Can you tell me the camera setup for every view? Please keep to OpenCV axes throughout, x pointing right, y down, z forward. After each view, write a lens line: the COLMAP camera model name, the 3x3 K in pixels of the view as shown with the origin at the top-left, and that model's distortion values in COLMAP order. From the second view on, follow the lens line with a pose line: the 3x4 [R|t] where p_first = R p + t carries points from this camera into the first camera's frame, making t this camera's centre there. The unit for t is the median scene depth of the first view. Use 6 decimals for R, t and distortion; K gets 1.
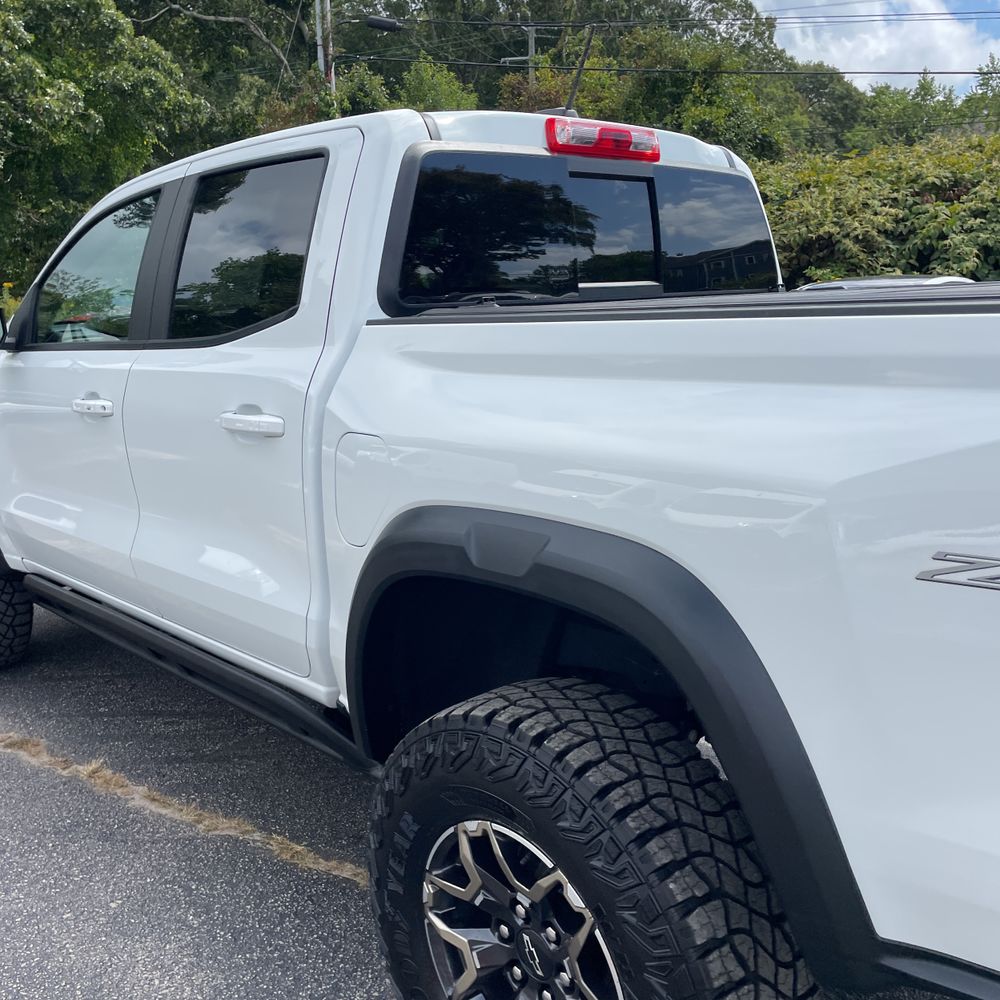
lens RADIAL K [[1005.7, 0, 500.0], [0, 1005.7, 500.0], [0, 0, 1]] dist [0.107037, -0.160843]
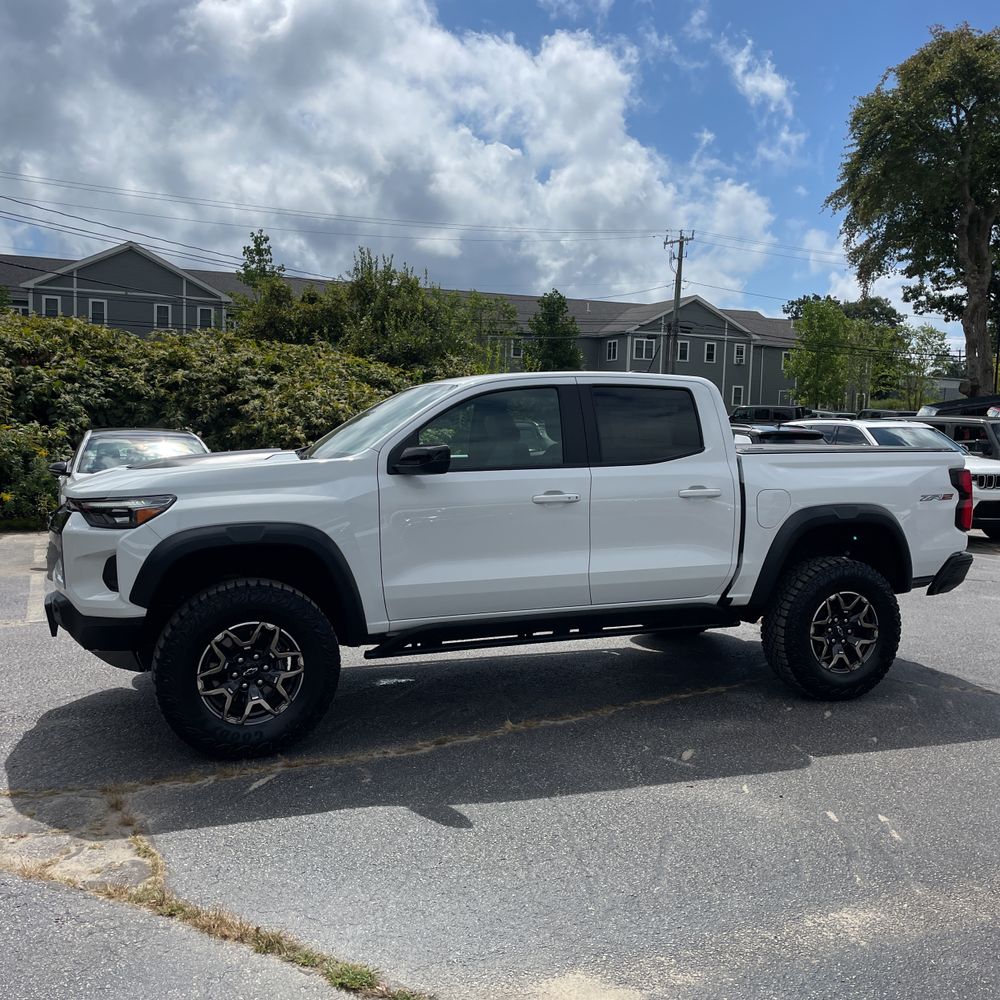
lens RADIAL K [[1011.6, 0, 518.3], [0, 1011.6, 498.6], [0, 0, 1]] dist [0.046387, -0.011288]
pose [[0.363927, -0.029143, 0.930971, -3.502516], [0.164405, 0.985827, -0.033408, -0.067030], [-0.916803, 0.165215, 0.363561, 0.645144]]
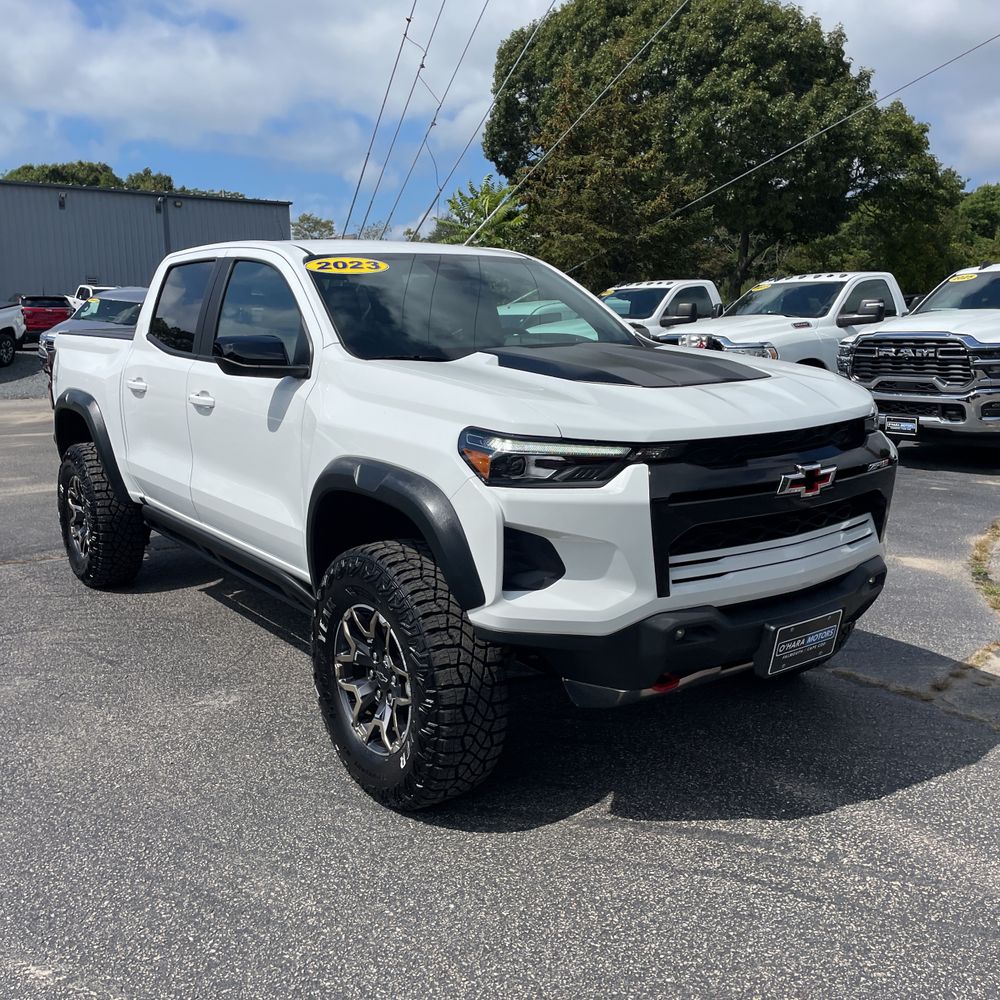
lens RADIAL K [[993.4, 0, 500.0], [0, 993.4, 500.8], [0, 0, 1]] dist [0.104313, -0.164339]
pose [[-0.992476, 0.026272, 0.119588, -0.915794], [0.070087, 0.922762, 0.378943, -0.964150], [-0.100396, 0.384473, -0.917661, 4.586767]]
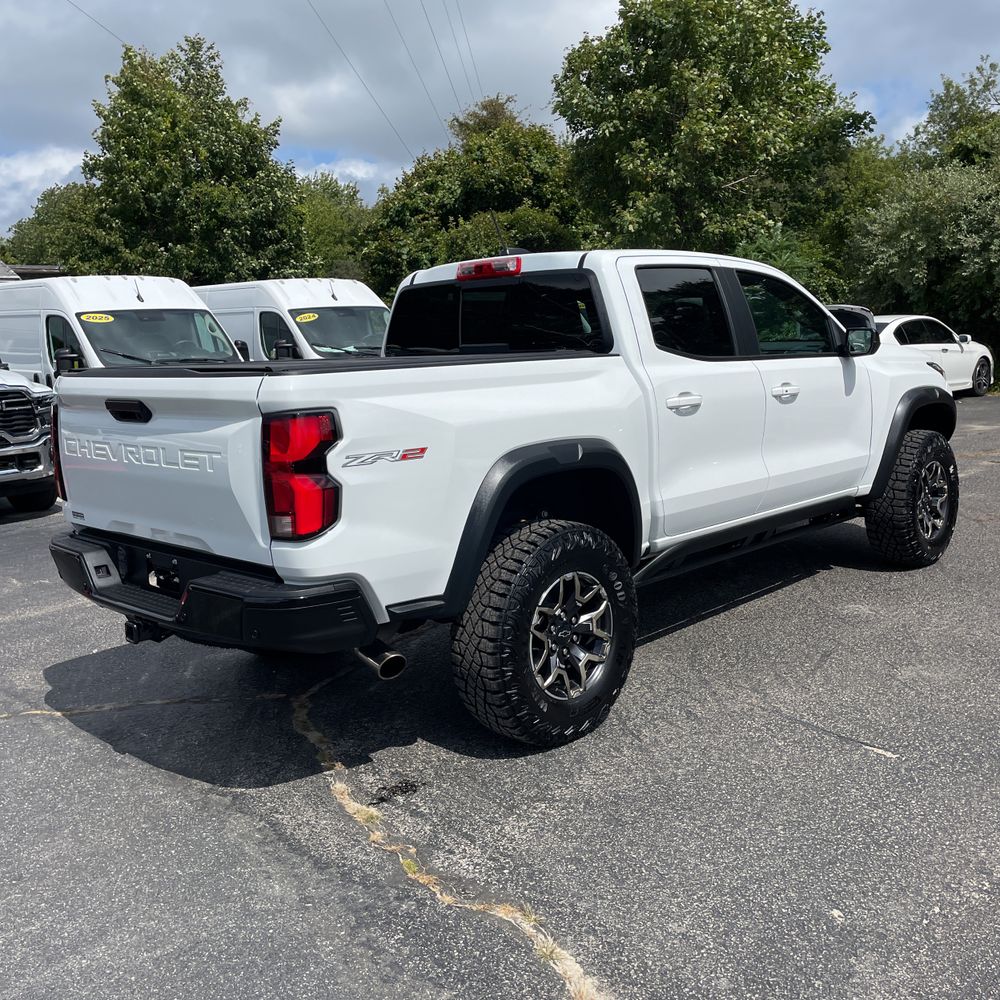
lens RADIAL K [[999.8, 0, 493.5], [0, 999.8, 499.3], [0, 0, 1]] dist [0.097248, -0.133498]
pose [[0.045870, 0.191404, -0.980439, 2.874903], [-0.159877, 0.970227, 0.181931, -0.402369], [0.986071, 0.148404, 0.075106, 1.346224]]
